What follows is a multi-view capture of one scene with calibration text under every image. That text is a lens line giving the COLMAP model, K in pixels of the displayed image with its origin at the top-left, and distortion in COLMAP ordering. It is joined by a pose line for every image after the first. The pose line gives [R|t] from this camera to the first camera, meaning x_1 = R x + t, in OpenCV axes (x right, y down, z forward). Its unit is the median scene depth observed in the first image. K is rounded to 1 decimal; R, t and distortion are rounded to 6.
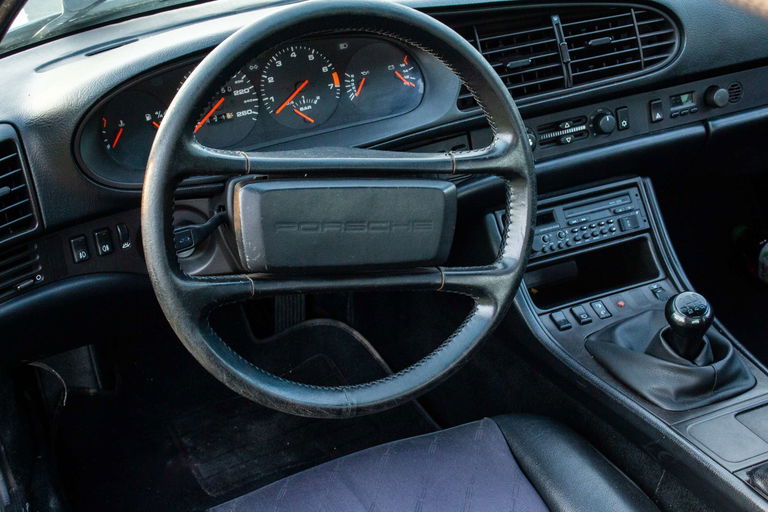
lens RADIAL K [[1308.6, 0, 384.0], [0, 1308.6, 256.0], [0, 0, 1]] dist [-0.019115, 0.038757]
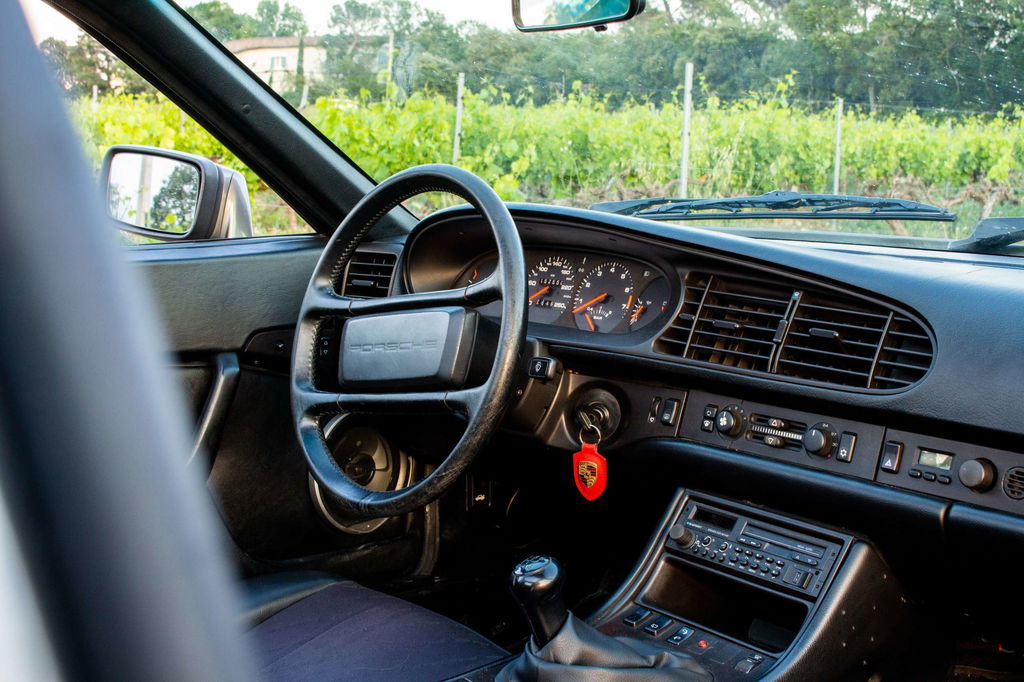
lens RADIAL K [[1351.5, 0, 512.0], [0, 1351.5, 341.0], [0, 0, 1]] dist [-0.012585, -0.002651]
pose [[0.188766, 0.159936, -0.968911, 0.963020], [-0.471489, 0.880251, 0.053445, -0.118301], [0.861433, 0.446742, 0.241569, 0.661311]]
